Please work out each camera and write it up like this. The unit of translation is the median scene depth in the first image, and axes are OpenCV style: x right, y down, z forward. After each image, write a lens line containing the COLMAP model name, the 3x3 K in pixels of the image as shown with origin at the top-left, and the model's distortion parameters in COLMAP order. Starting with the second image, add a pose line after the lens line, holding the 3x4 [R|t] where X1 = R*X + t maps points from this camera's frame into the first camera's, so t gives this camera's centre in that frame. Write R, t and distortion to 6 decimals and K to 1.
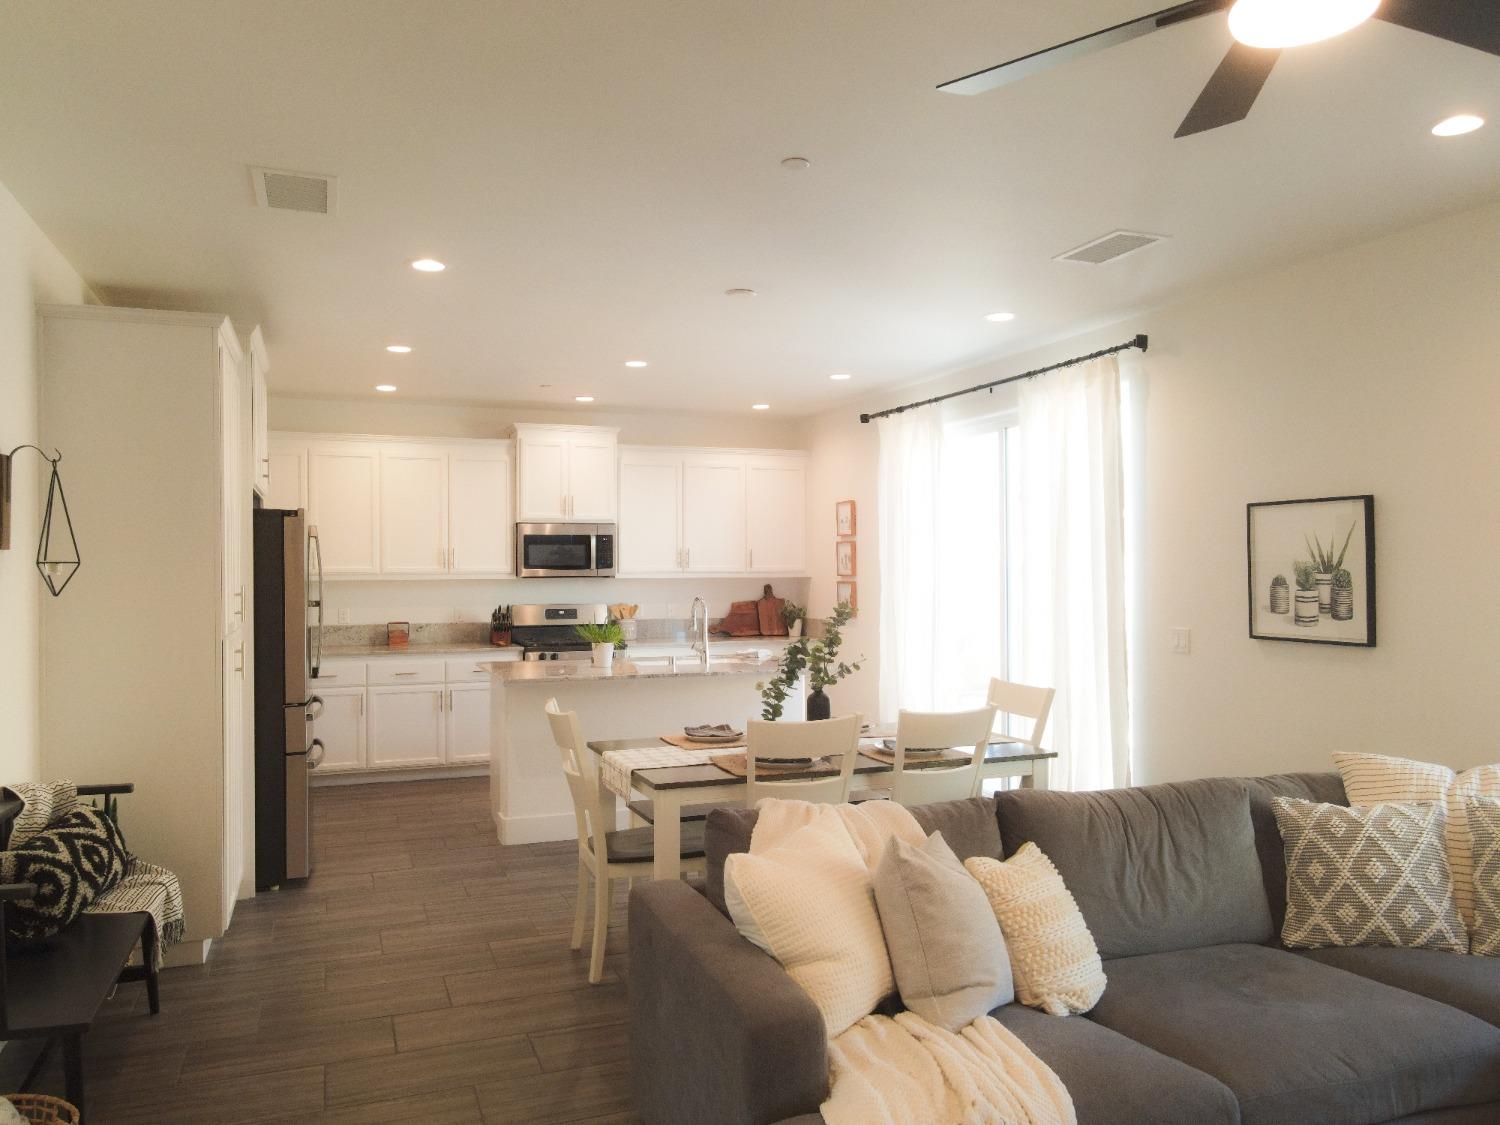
lens RADIAL K [[1094.7, 0, 751.5], [0, 1094.7, 566.5], [0, 0, 1]] dist [0.005423, 0.007445]
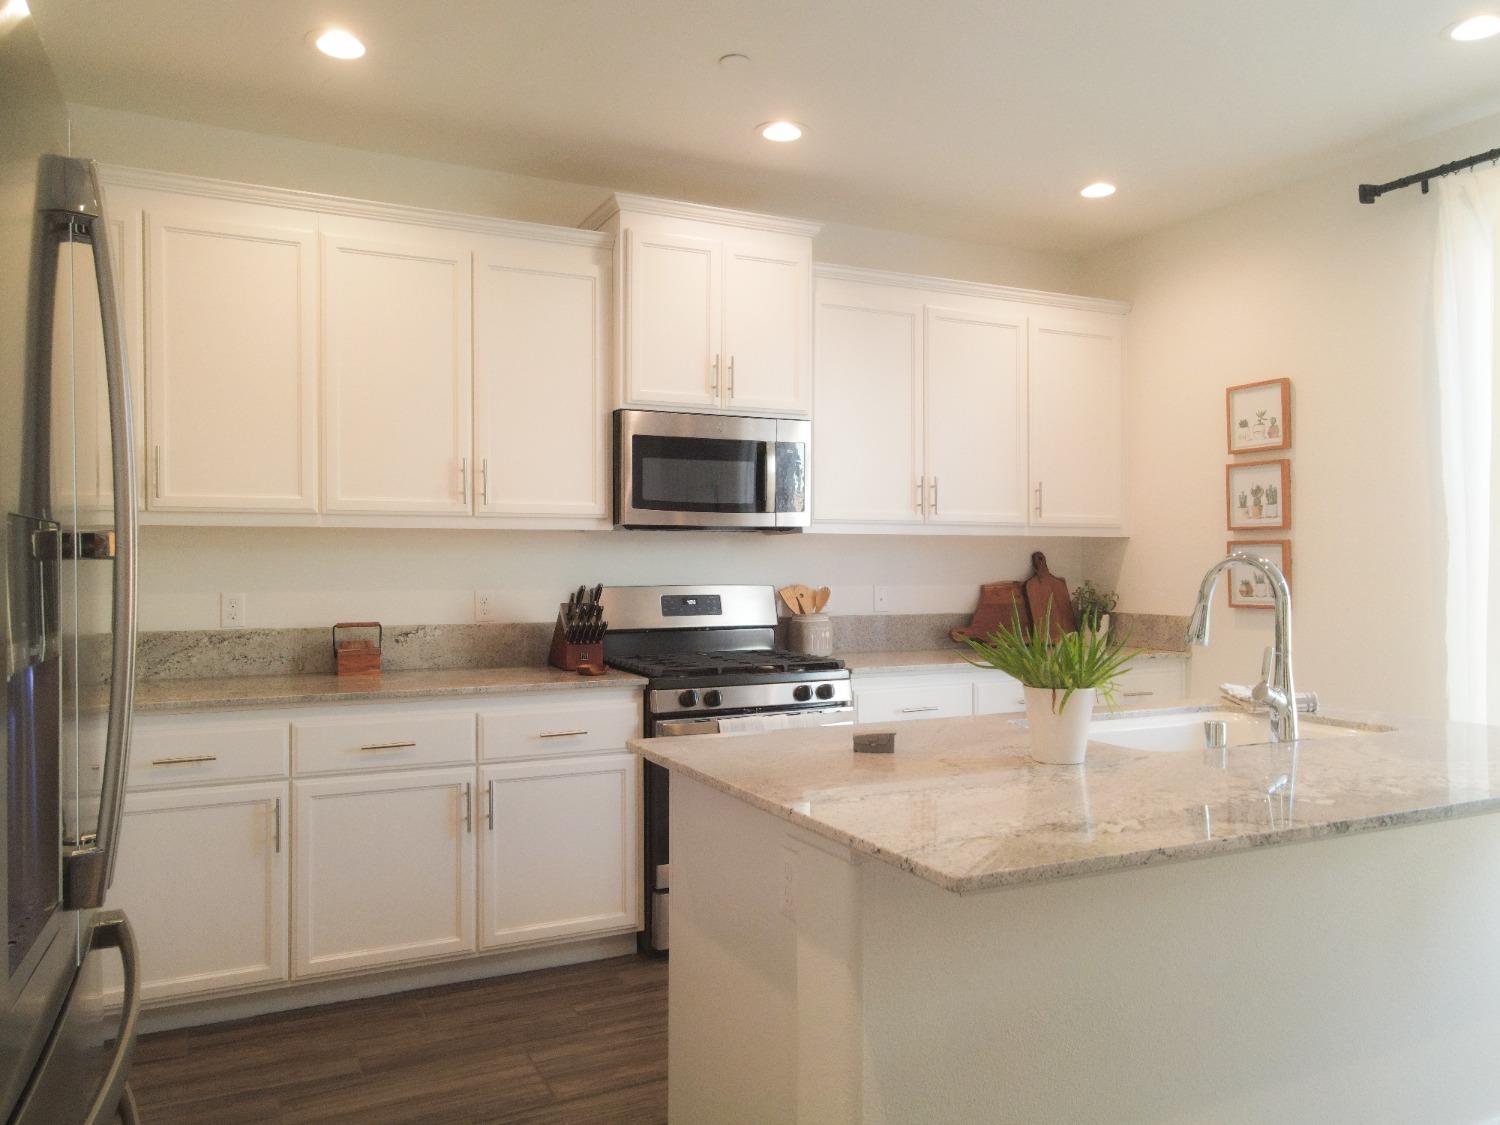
lens RADIAL K [[1094.7, 0, 747.1], [0, 1094.7, 560.8], [0, 0, 1]] dist [0.005423, 0.007445]
pose [[0.996219, 0.003236, 0.086823, -0.197637], [-0.003215, 0.999995, -0.000380, 0.024294], [-0.086824, 0.000099, 0.996224, 0.525005]]
